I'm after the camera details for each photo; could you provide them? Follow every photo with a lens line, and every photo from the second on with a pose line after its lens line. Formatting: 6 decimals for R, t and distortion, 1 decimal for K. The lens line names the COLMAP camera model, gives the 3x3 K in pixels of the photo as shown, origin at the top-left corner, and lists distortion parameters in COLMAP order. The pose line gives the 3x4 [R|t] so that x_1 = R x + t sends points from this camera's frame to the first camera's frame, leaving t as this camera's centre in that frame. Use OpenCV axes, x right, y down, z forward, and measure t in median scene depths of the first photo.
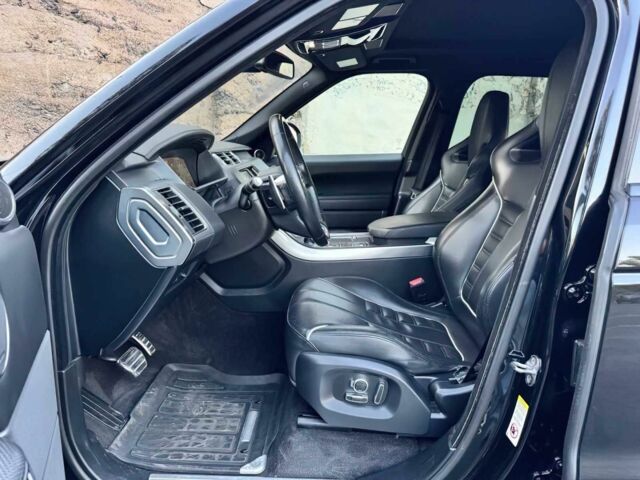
lens RADIAL K [[464.8, 0, 320.0], [0, 464.8, 240.0], [0, 0, 1]] dist [0.041016, -0.063799]
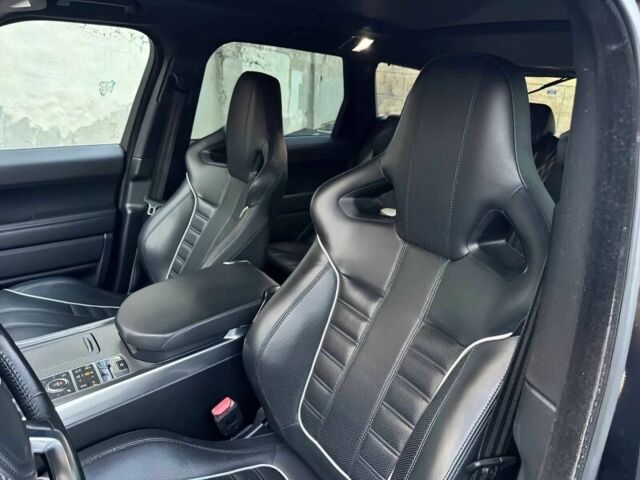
lens RADIAL K [[464.8, 0, 320.0], [0, 464.8, 240.0], [0, 0, 1]] dist [0.041016, -0.063799]
pose [[0.795689, -0.168706, 0.581737, -0.013271], [0.078401, 0.981035, 0.177268, -0.163202], [-0.600610, -0.095441, 0.793825, 0.303689]]
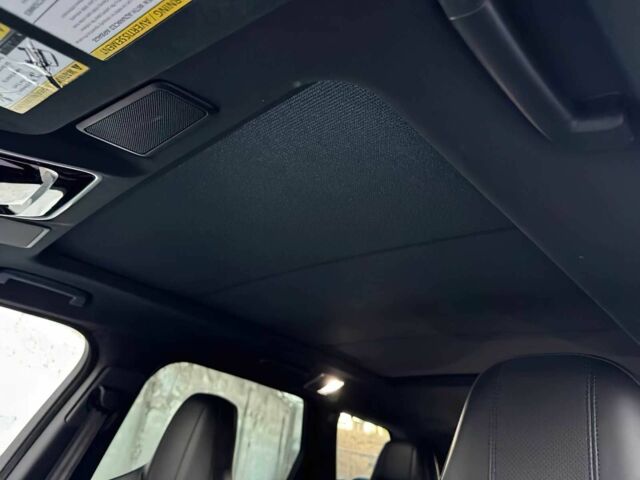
lens RADIAL K [[464.8, 0, 320.0], [0, 464.8, 240.0], [0, 0, 1]] dist [0.041016, -0.063799]
pose [[0.689304, 0.386158, 0.612978, 0.036248], [0.013863, 0.838918, -0.544082, -0.143511], [-0.724340, 0.383535, 0.572916, 0.449494]]
